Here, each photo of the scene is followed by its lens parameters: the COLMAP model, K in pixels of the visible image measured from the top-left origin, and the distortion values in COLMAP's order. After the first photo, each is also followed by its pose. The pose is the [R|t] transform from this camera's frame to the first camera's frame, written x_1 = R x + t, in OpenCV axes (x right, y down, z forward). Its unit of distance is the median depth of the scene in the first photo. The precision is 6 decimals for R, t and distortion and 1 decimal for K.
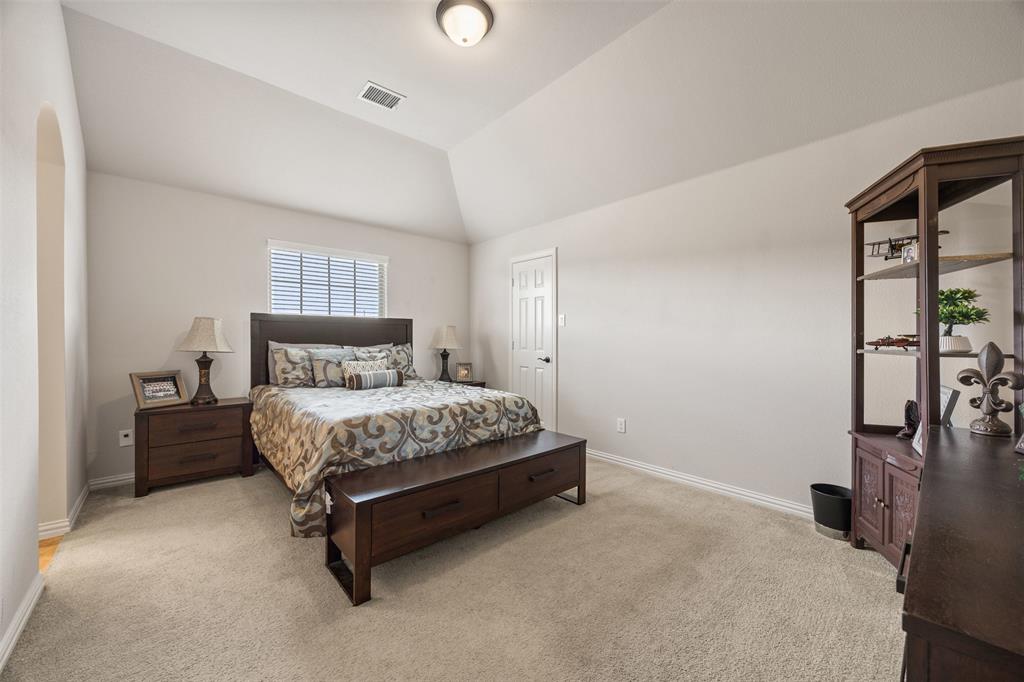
lens RADIAL K [[390.2, 0, 511.9], [0, 390.2, 335.6], [0, 0, 1]] dist [-0.004864, -0.000507]
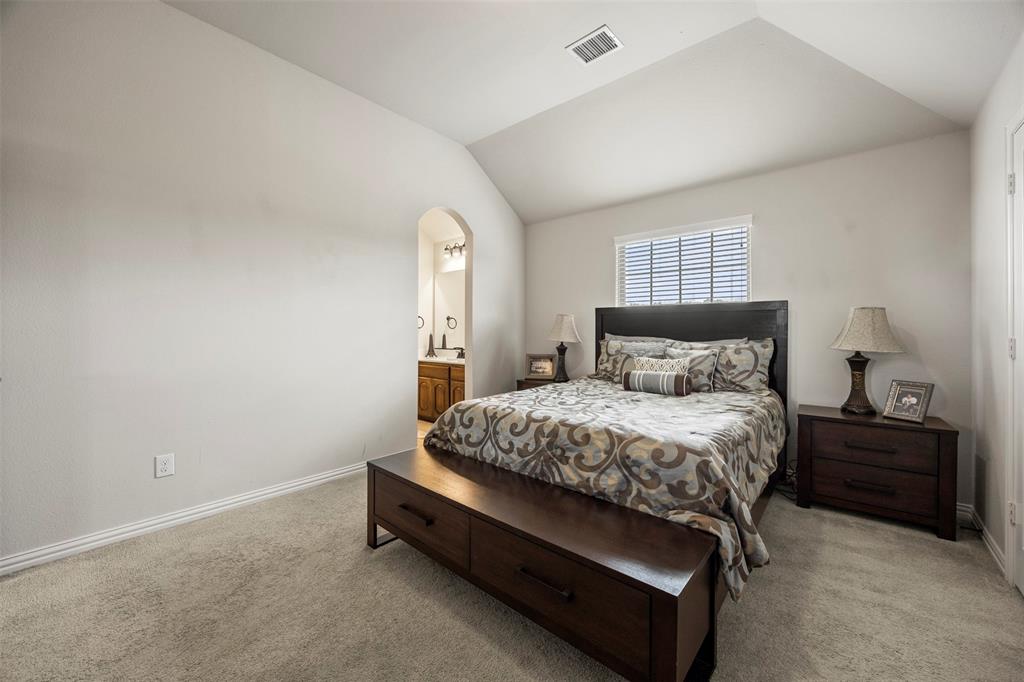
lens RADIAL K [[390.2, 0, 513.7], [0, 390.2, 347.1], [0, 0, 1]] dist [-0.004864, -0.000507]
pose [[0.134887, 0.037680, -0.990144, 0.542007], [0.000076, 0.999276, 0.038038, 0.014735], [0.990861, -0.005206, 0.134787, 0.820922]]
